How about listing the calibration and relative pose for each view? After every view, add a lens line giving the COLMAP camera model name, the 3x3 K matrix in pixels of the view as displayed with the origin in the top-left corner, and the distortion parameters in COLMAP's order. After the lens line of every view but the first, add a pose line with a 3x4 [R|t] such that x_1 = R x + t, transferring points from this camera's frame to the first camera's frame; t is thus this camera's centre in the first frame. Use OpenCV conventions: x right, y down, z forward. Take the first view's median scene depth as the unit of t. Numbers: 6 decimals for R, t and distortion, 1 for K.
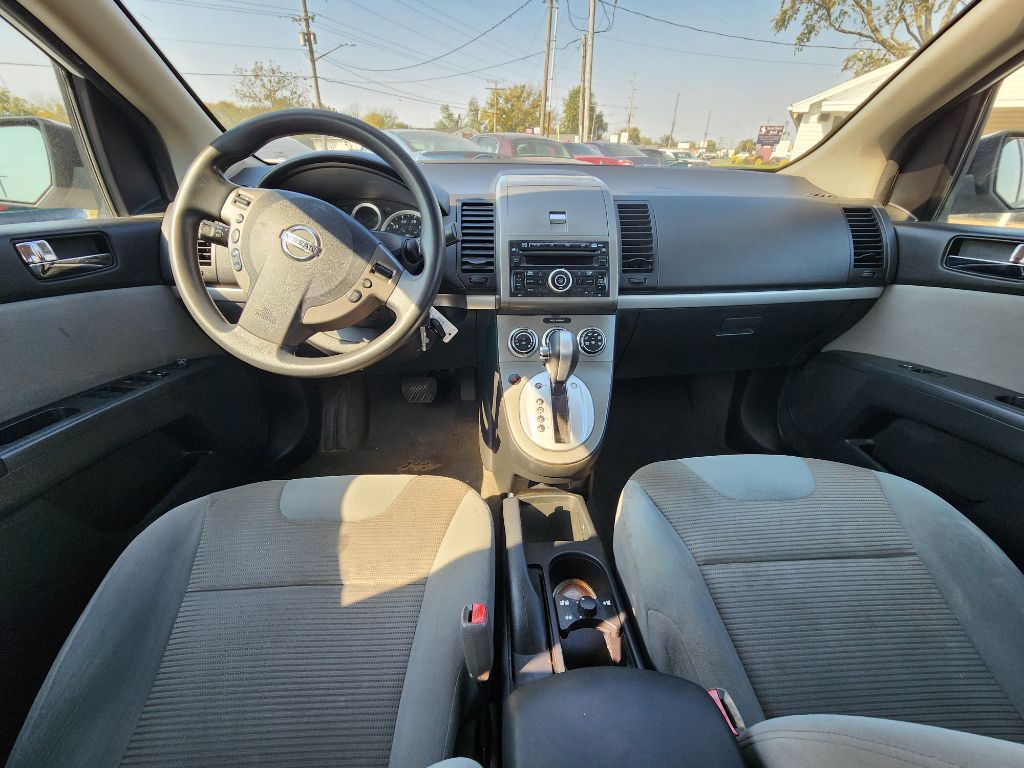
lens RADIAL K [[420.6, 0, 511.2], [0, 420.6, 386.4], [0, 0, 1]] dist [-0.017603, 0.006164]
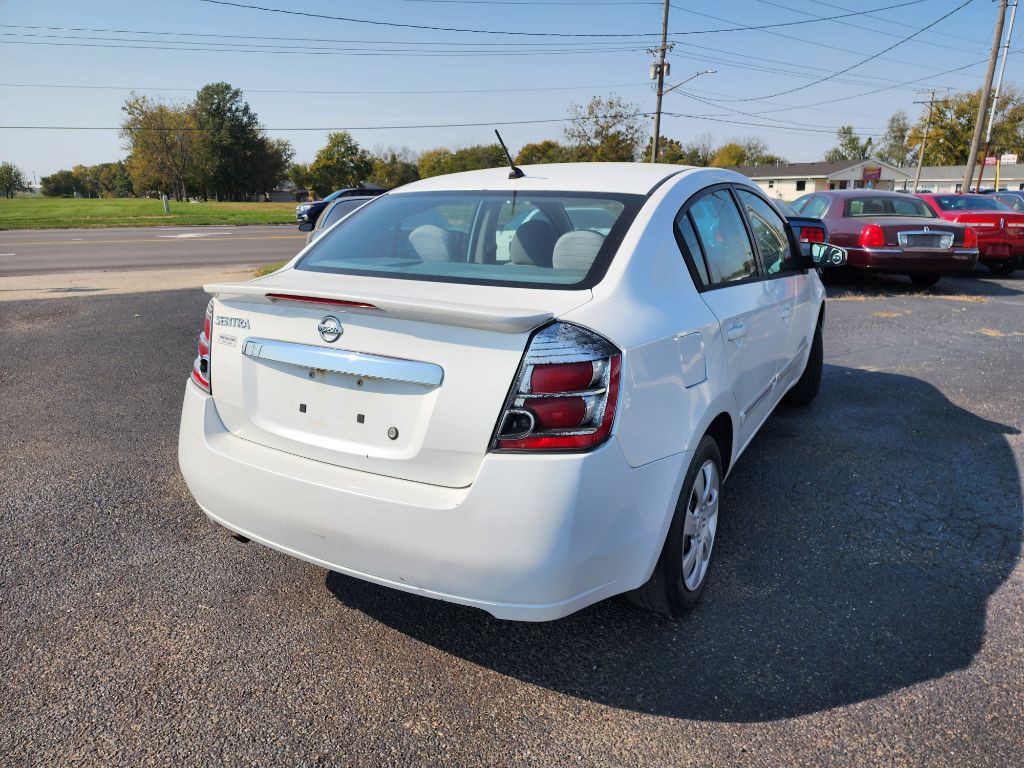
lens RADIAL K [[689.1, 0, 527.4], [0, 689.1, 396.4], [0, 0, 1]] dist [0.071768, -0.063977]
pose [[0.854530, 0.133001, -0.502085, 0.053039], [-0.243087, 0.956667, -0.160305, 0.044935], [0.459007, 0.259036, 0.849831, -0.100505]]
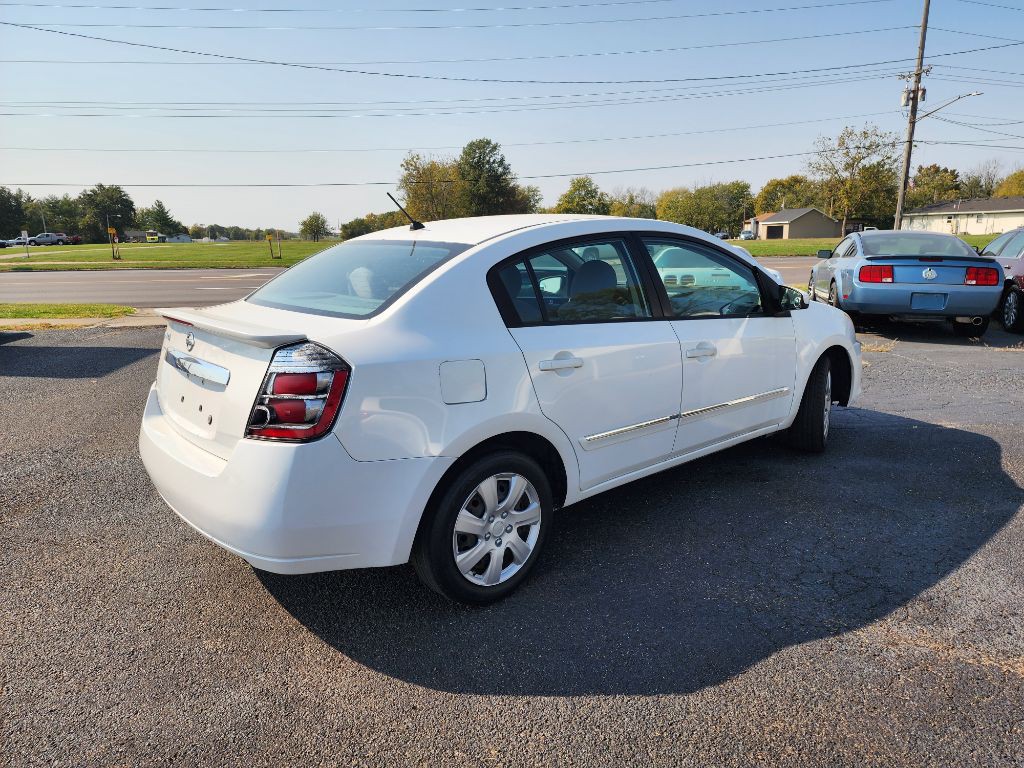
lens RADIAL K [[689.1, 0, 527.4], [0, 689.1, 396.4], [0, 0, 1]] dist [0.071768, -0.063977]
pose [[0.633381, 0.157269, -0.757691, 0.099759], [-0.360178, 0.926520, -0.108774, 0.033858], [0.684909, 0.341799, 0.643485, -0.081512]]
